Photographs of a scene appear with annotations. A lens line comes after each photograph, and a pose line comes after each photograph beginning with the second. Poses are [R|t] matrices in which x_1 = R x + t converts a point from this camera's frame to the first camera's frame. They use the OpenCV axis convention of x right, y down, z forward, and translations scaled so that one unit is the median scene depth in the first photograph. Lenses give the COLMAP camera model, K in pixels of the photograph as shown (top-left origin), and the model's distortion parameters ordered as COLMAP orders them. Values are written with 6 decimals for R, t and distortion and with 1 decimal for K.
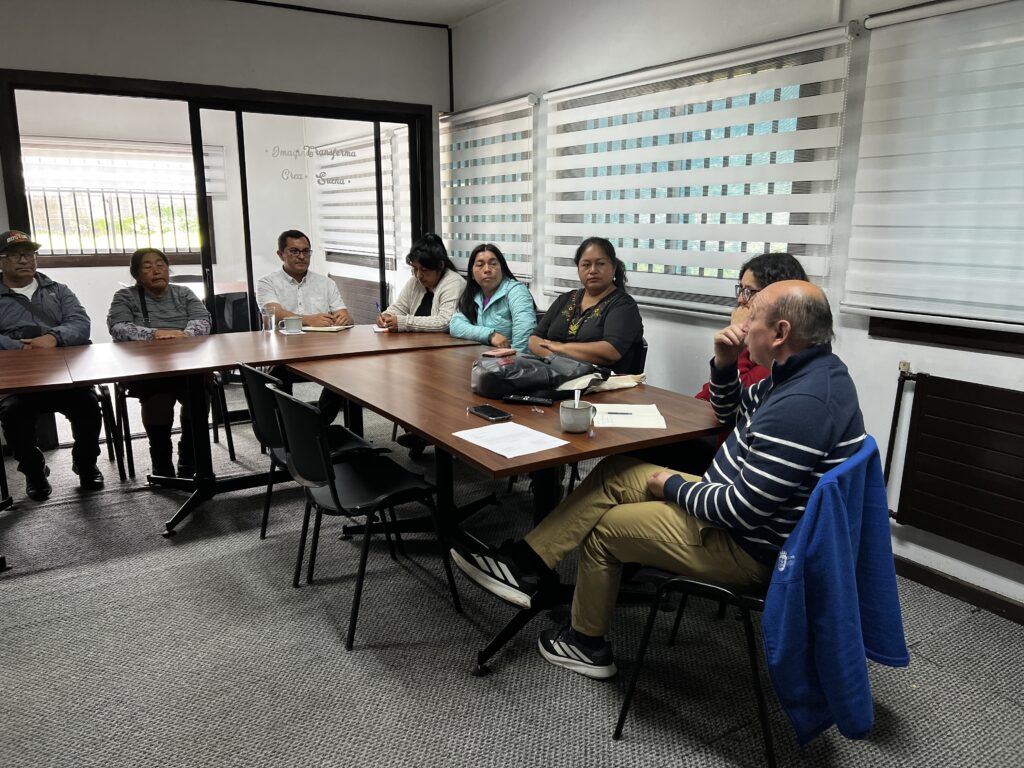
lens RADIAL K [[765.4, 0, 506.2], [0, 765.4, 396.6], [0, 0, 1]] dist [0.047563, -0.053750]
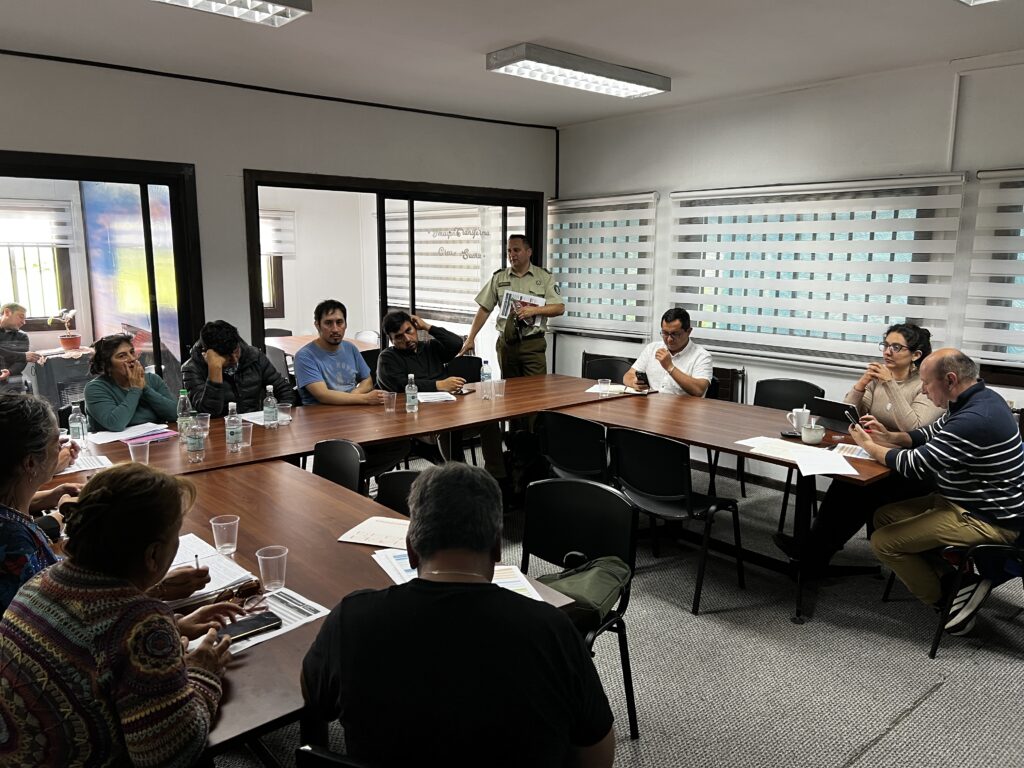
lens RADIAL K [[765.4, 0, 508.9], [0, 765.4, 391.4], [0, 0, 1]] dist [0.047563, -0.053750]
pose [[0.988784, -0.020690, 0.147916, -0.502032], [0.028244, 0.998392, -0.049153, -0.013301], [-0.146661, 0.052779, 0.987778, -0.247365]]
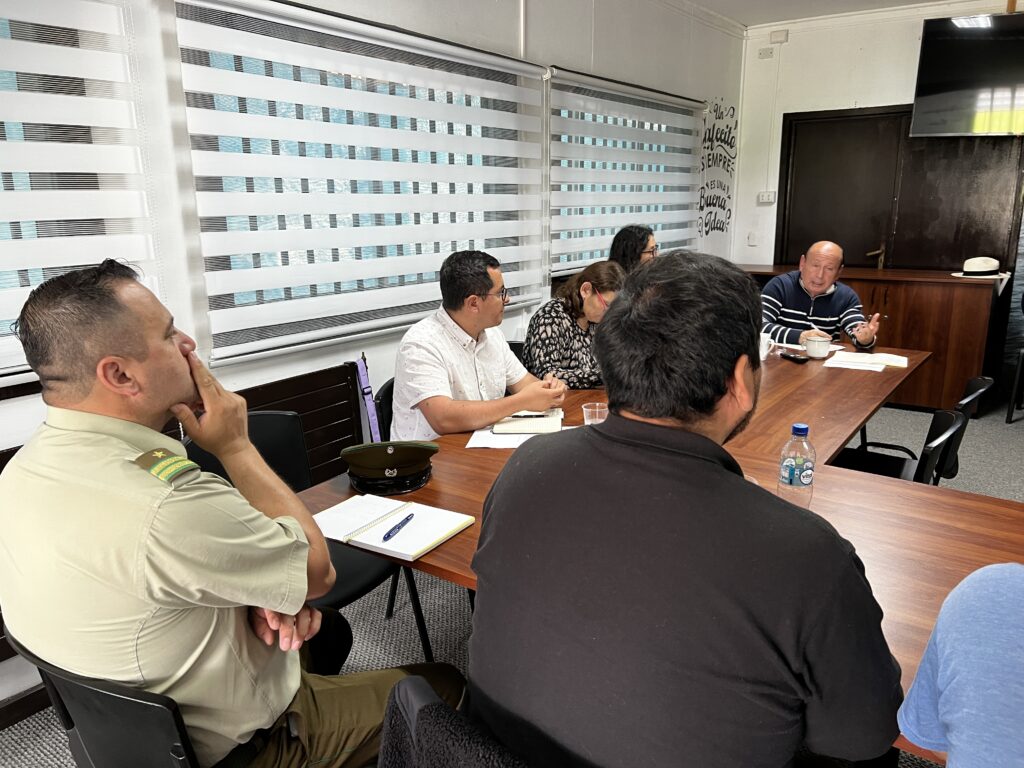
lens RADIAL K [[765.4, 0, 516.2], [0, 765.4, 390.6], [0, 0, 1]] dist [0.047563, -0.053750]
pose [[-0.383141, -0.231289, 0.894264, -0.645787], [0.209216, 0.921253, 0.327906, -0.319315], [-0.899684, 0.312729, -0.304580, 1.245593]]
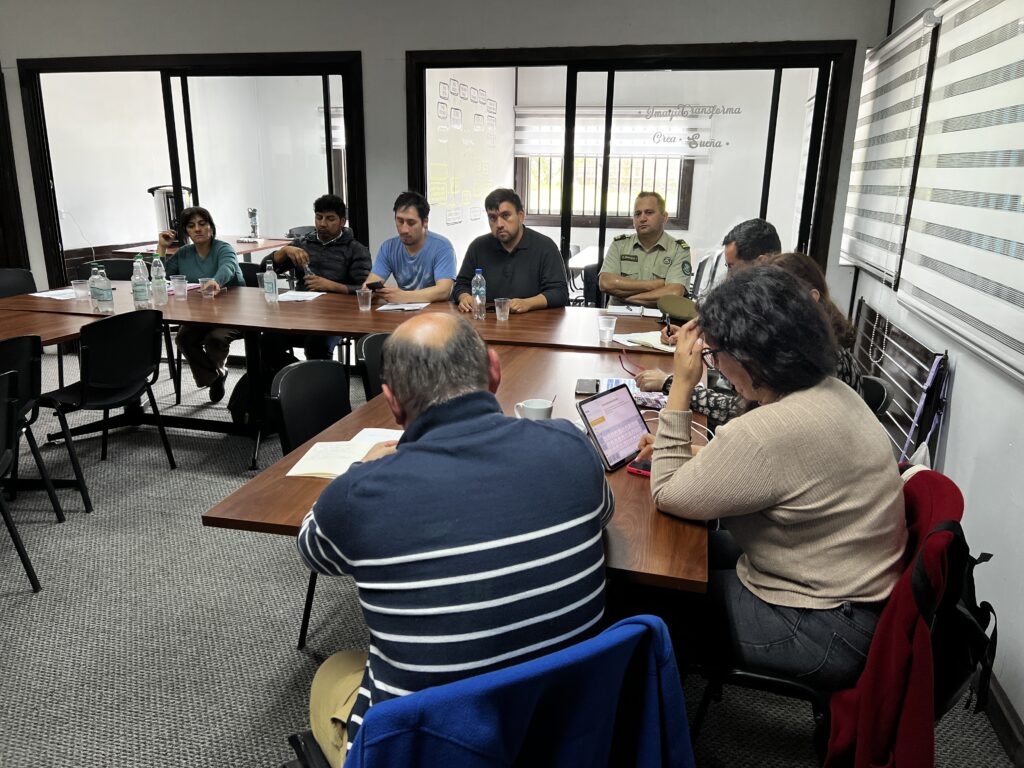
lens RADIAL K [[765.4, 0, 518.1], [0, 765.4, 373.3], [0, 0, 1]] dist [0.047563, -0.053750]
pose [[0.705443, 0.187354, -0.683555, 0.387802], [-0.175475, 0.980573, 0.087668, -0.086771], [0.686701, 0.058102, 0.724615, 0.332417]]
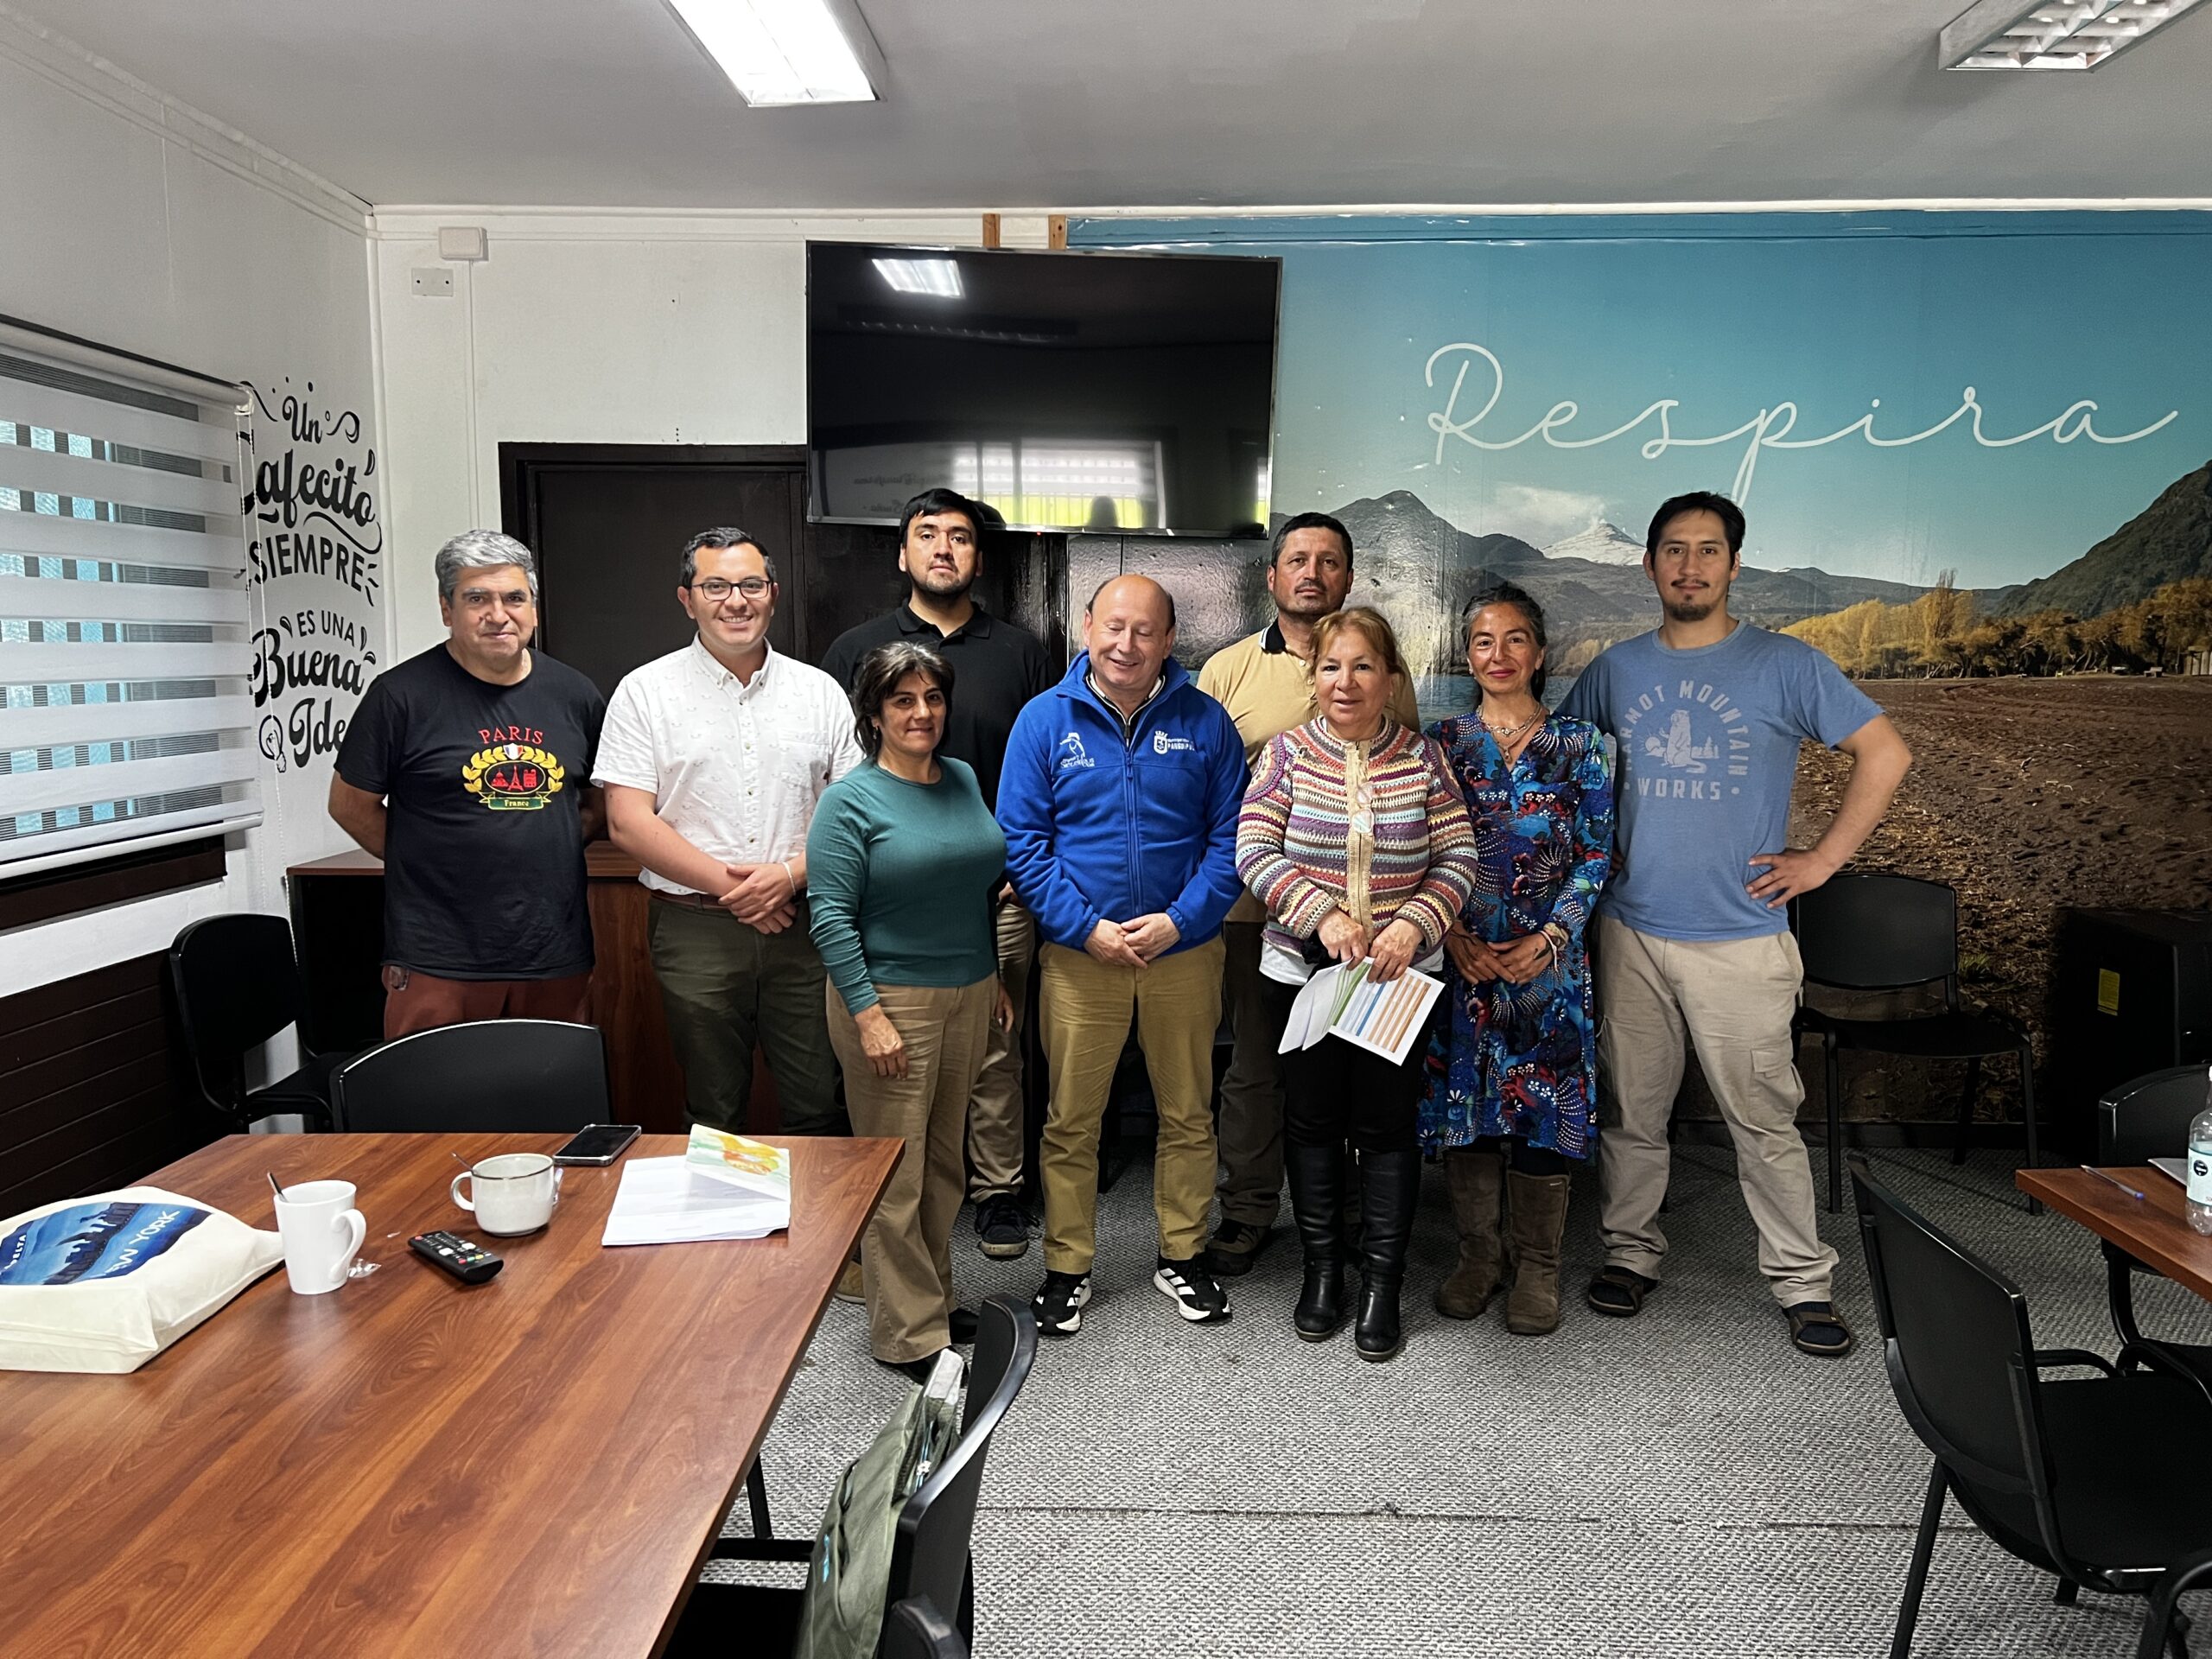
lens RADIAL K [[1653.3, 0, 1121.2], [0, 1653.3, 861.3], [0, 0, 1]] dist [0.047563, -0.053750]
pose [[-0.841333, -0.087339, 0.533414, -0.423800], [0.103656, 0.942472, 0.317809, -0.263681], [-0.530485, 0.322675, -0.783880, 0.947791]]
